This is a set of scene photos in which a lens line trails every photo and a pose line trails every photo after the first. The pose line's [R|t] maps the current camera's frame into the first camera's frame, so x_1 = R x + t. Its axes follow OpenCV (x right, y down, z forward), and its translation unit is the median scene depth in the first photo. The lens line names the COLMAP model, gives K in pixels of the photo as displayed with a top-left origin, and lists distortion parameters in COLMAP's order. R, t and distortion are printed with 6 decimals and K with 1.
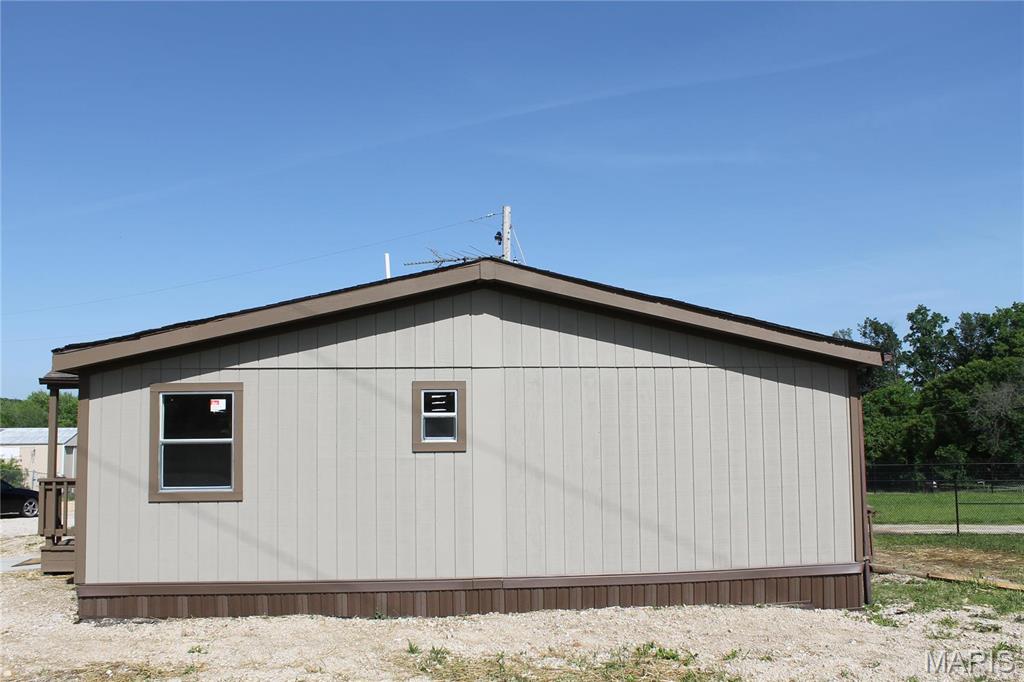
lens RADIAL K [[869.2, 0, 510.3], [0, 869.2, 342.4], [0, 0, 1]] dist [-0.161809, 0.145011]
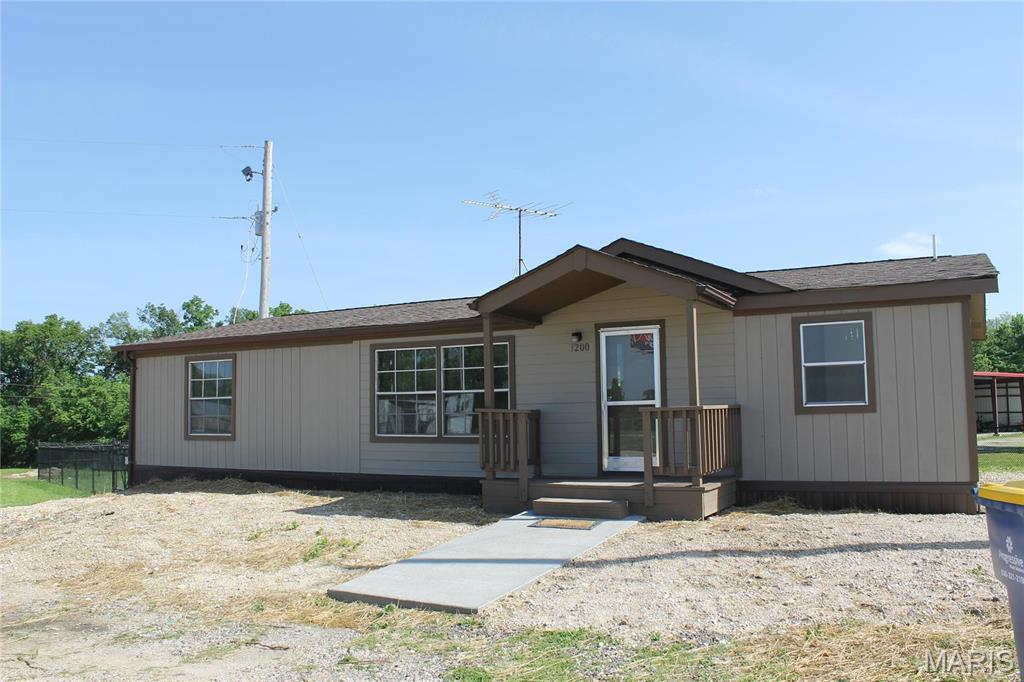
lens RADIAL K [[869.2, 0, 510.9], [0, 869.2, 340.3], [0, 0, 1]] dist [-0.161809, 0.145011]
pose [[0.563502, 0.073008, 0.822882, -0.160627], [-0.078081, 0.996335, -0.034928, 0.016922], [-0.822416, -0.044569, 0.567137, 0.076120]]
